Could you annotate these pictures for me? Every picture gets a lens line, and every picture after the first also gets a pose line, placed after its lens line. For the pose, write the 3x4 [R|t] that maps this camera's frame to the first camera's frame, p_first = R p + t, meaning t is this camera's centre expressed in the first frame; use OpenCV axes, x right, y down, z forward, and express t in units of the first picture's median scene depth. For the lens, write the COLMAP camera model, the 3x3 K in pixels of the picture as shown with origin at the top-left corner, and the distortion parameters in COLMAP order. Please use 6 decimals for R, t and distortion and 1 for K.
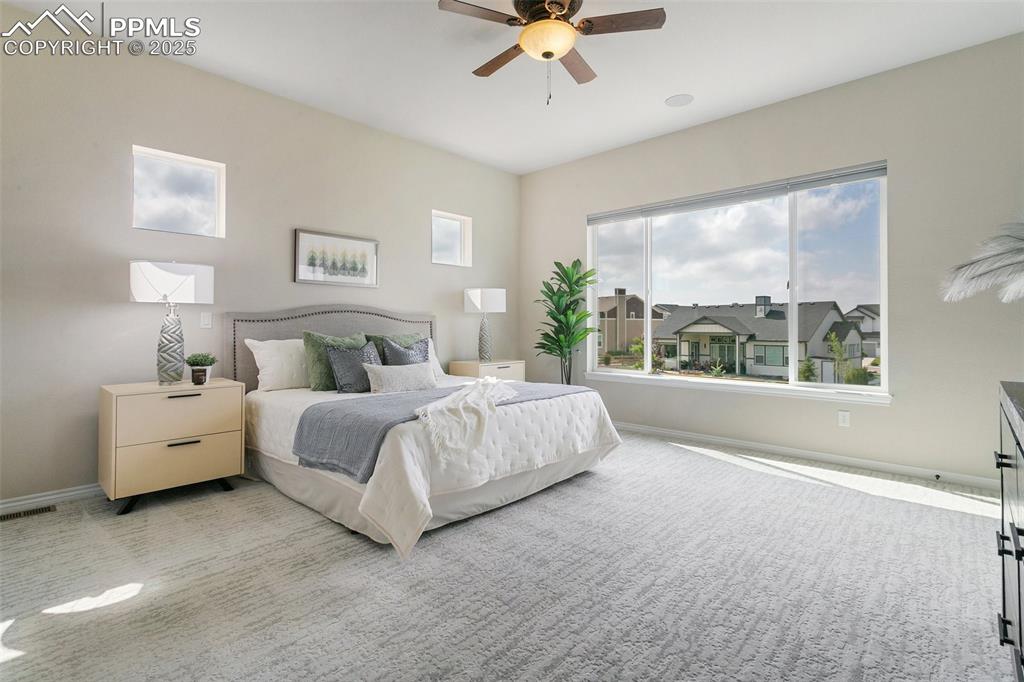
lens RADIAL K [[485.1, 0, 503.6], [0, 485.1, 331.2], [0, 0, 1]] dist [0.000184, 0.000986]
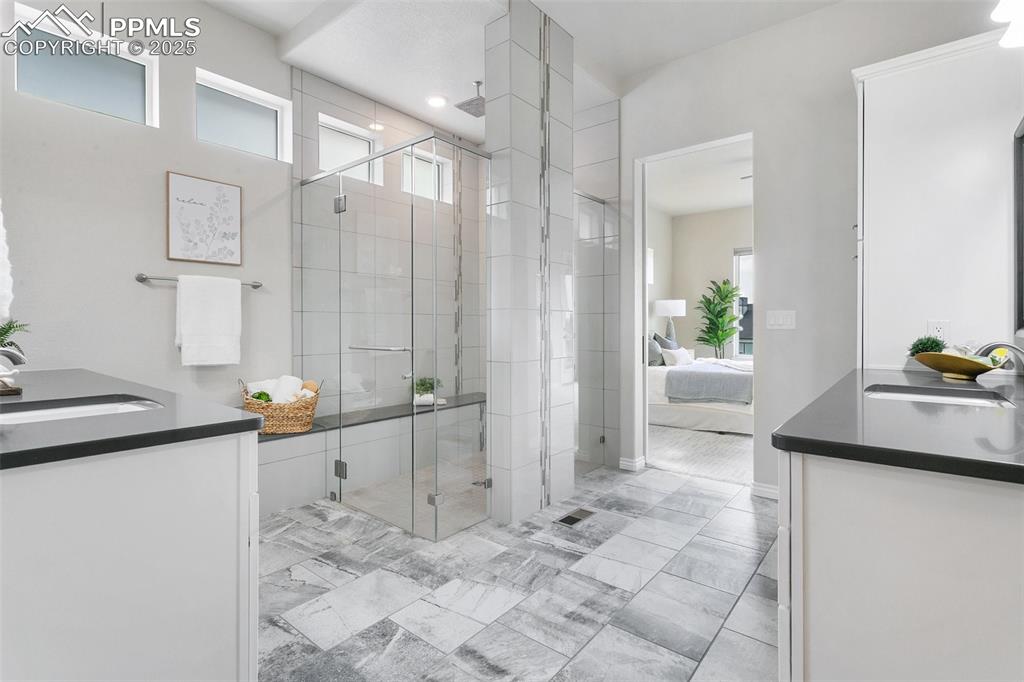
lens RADIAL K [[485.1, 0, 503.6], [0, 485.1, 331.2], [0, 0, 1]] dist [0.000184, 0.000986]
pose [[0.997274, 0.001320, 0.073771, -0.620234], [-0.001645, 0.999989, 0.004340, 0.001314], [-0.073764, -0.004449, 0.997266, -0.398558]]
